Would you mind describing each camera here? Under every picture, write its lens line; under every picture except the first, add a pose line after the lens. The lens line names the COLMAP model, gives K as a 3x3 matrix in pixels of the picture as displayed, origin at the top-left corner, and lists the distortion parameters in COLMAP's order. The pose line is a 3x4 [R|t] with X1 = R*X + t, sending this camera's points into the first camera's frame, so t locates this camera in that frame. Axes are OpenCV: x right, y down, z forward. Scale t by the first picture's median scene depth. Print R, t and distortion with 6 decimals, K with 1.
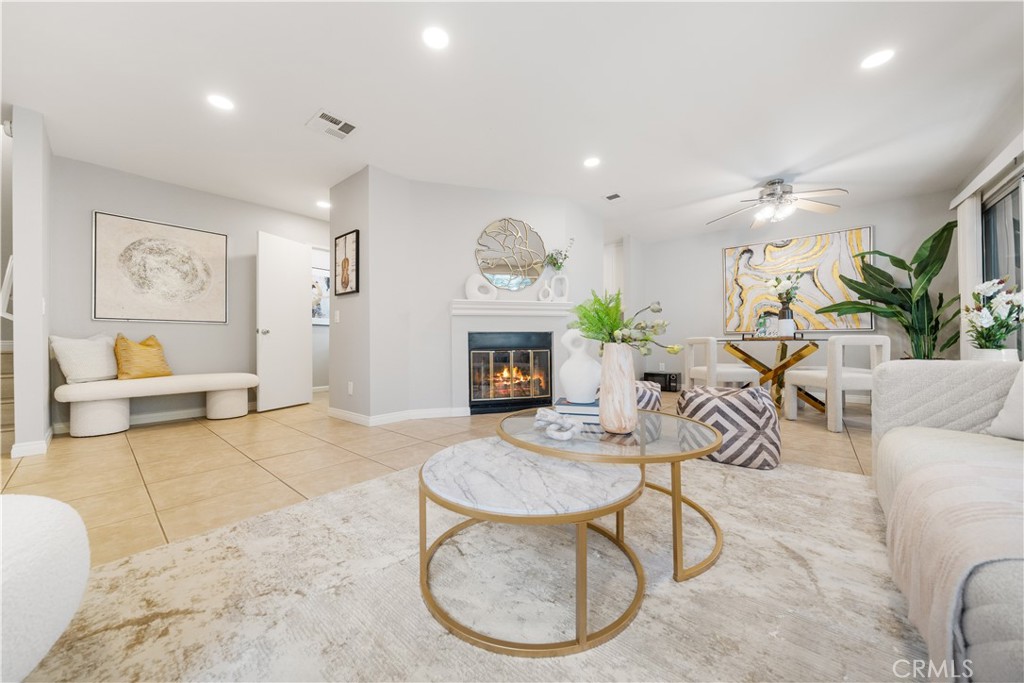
lens RADIAL K [[358.8, 0, 497.4], [0, 358.8, 344.7], [0, 0, 1]] dist [-0.007927, 0.000030]
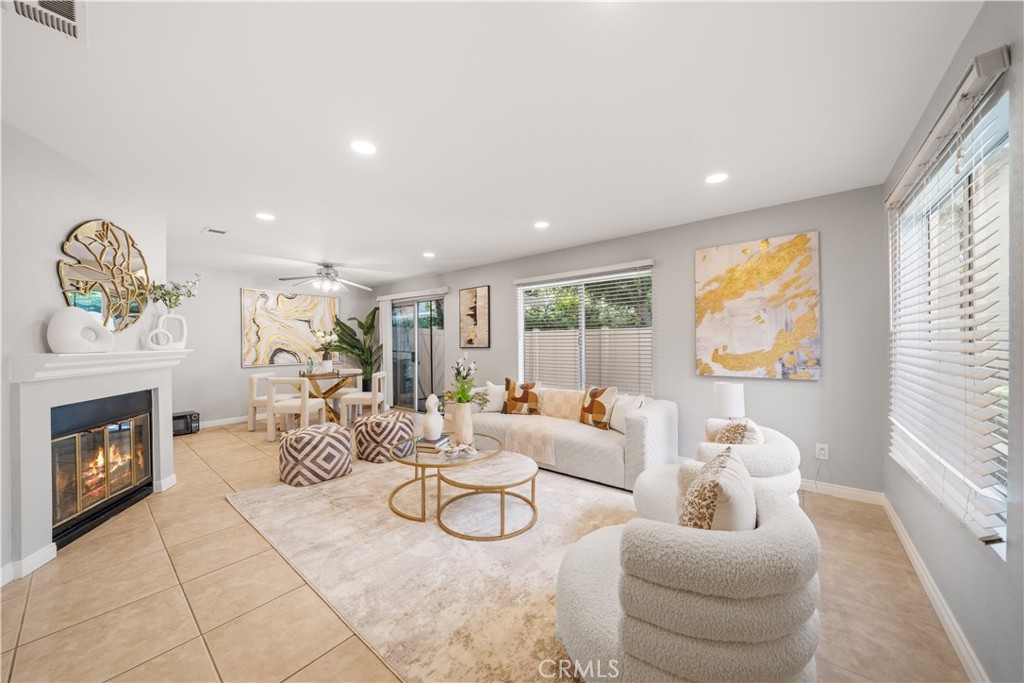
lens RADIAL K [[351.7, 0, 512.0], [0, 351.7, 341.5], [0, 0, 1]] dist [-0.000150, 0.000038]
pose [[-0.032902, 0.013128, 0.999372, -0.643728], [0.003848, 0.999908, -0.013008, -0.123953], [-0.999451, 0.003417, -0.032949, 0.289444]]
